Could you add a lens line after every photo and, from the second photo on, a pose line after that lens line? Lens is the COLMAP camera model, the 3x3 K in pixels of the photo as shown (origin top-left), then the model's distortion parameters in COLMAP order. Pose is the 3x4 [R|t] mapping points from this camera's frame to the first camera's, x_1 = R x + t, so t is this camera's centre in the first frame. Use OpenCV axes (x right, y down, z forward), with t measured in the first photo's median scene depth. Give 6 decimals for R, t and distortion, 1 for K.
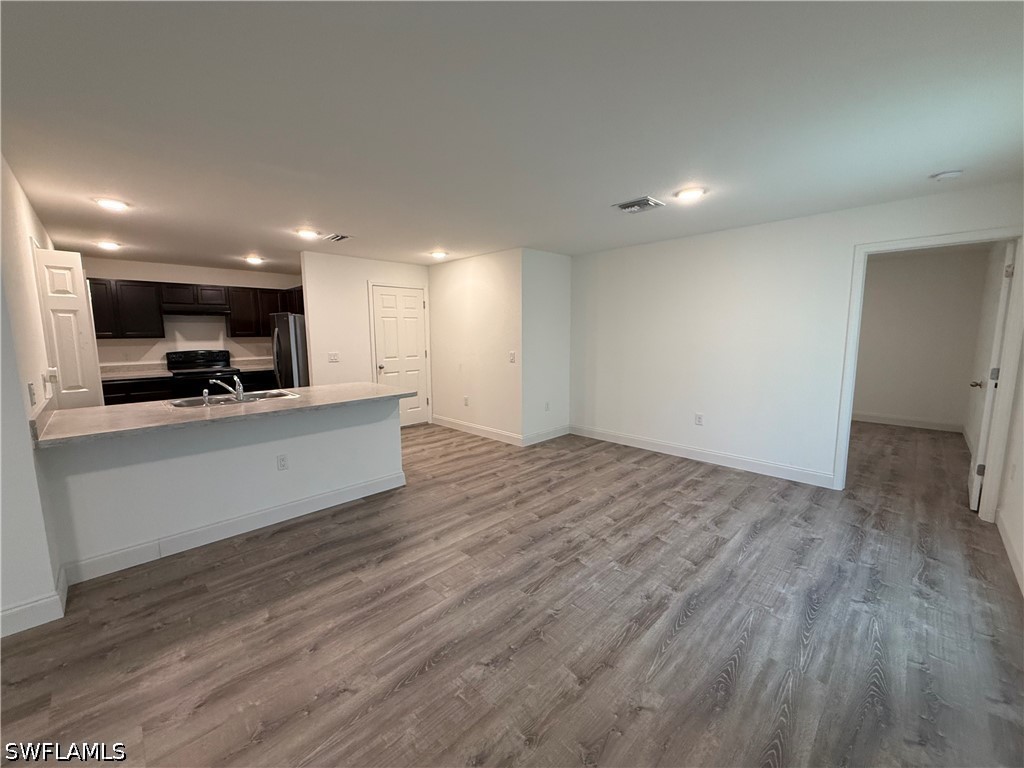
lens RADIAL K [[405.0, 0, 512.0], [0, 405.0, 384.0], [0, 0, 1]] dist [-0.002611, -0.000020]
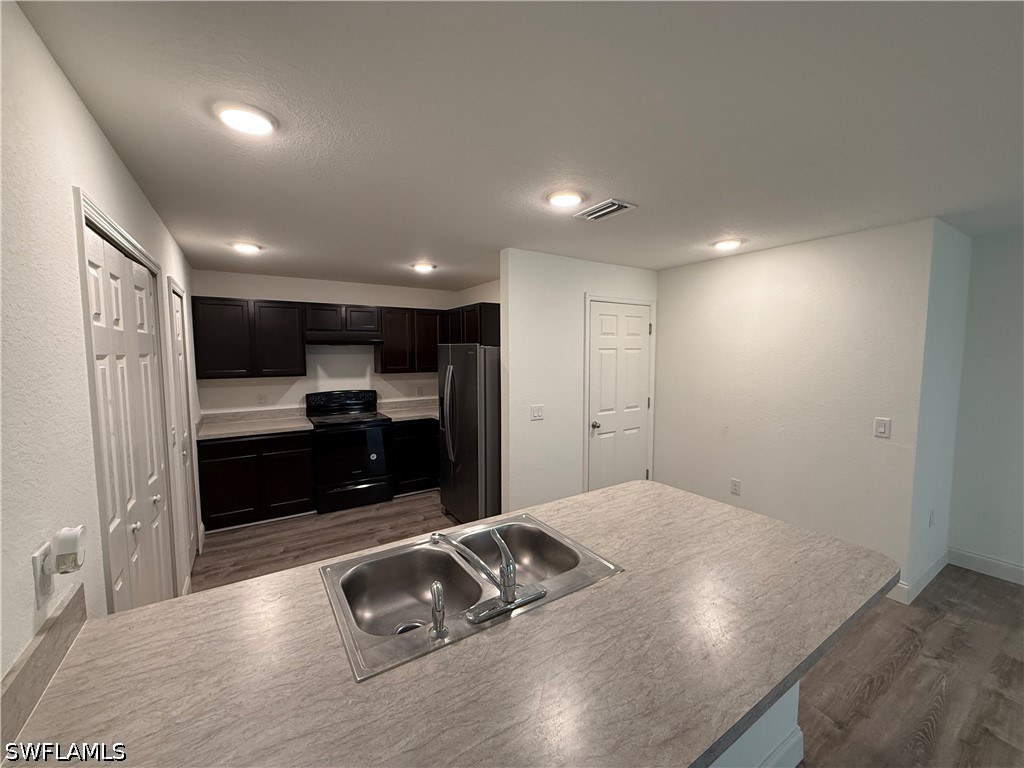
lens RADIAL K [[405.0, 0, 512.0], [0, 405.0, 384.0], [0, 0, 1]] dist [-0.002611, -0.000020]
pose [[0.977388, 0.020973, -0.210410, -0.294800], [-0.031061, 0.998515, -0.044752, -0.069299], [0.209159, 0.050275, 0.976588, 0.312724]]
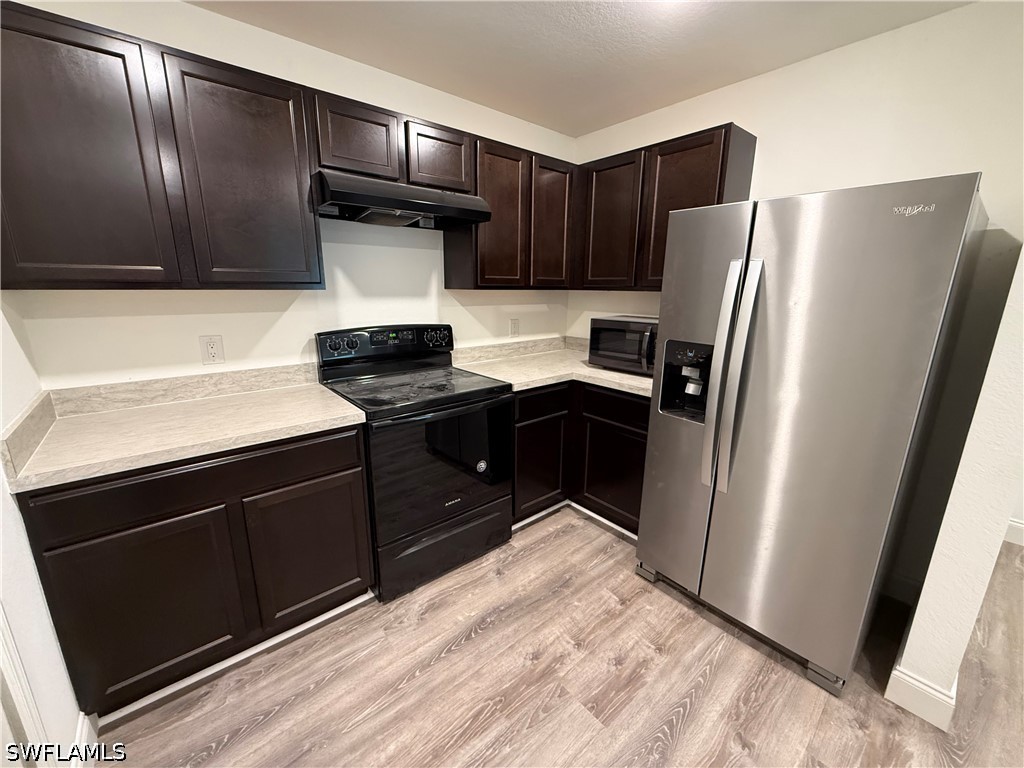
lens RADIAL K [[413.8, 0, 510.2], [0, 413.8, 377.7], [0, 0, 1]] dist [0.019280, -0.000040]
pose [[0.997067, 0.042226, -0.063834, -0.627337], [-0.035416, 0.993917, 0.104283, -0.076631], [0.067849, -0.101716, 0.992497, 0.619150]]
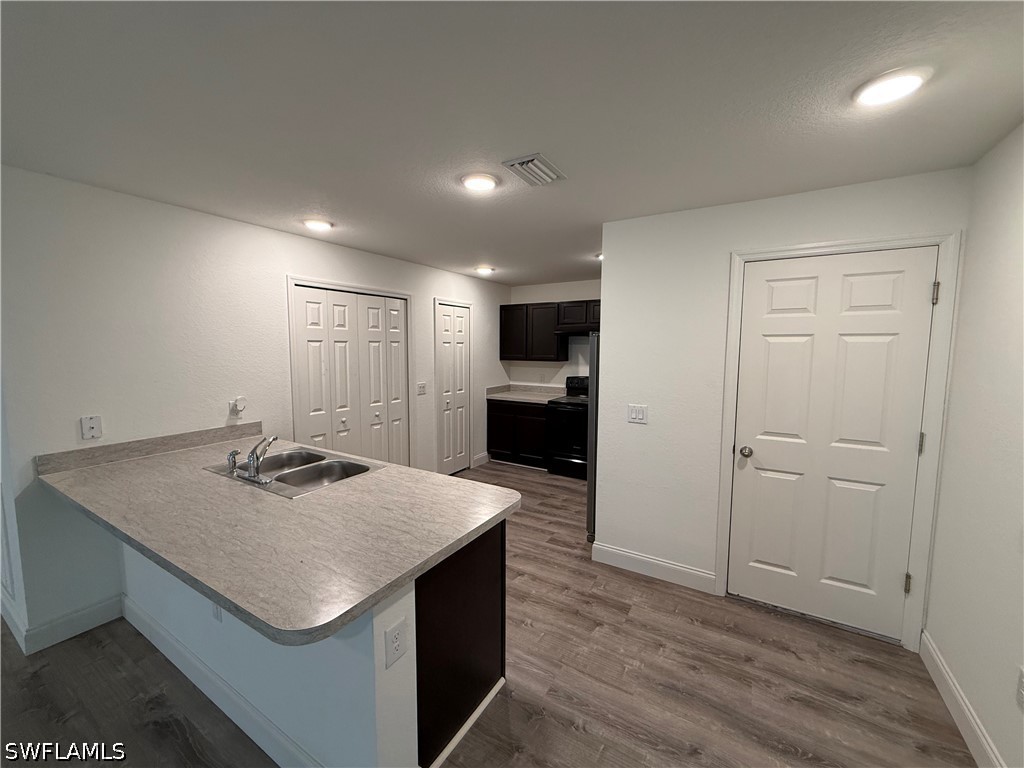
lens RADIAL K [[405.0, 0, 512.0], [0, 405.0, 384.0], [0, 0, 1]] dist [-0.002611, -0.000020]
pose [[0.242569, 0.098510, -0.965120, 0.017572], [-0.131295, 0.989012, 0.067949, -0.101115], [0.961209, 0.110233, 0.252837, 0.601230]]
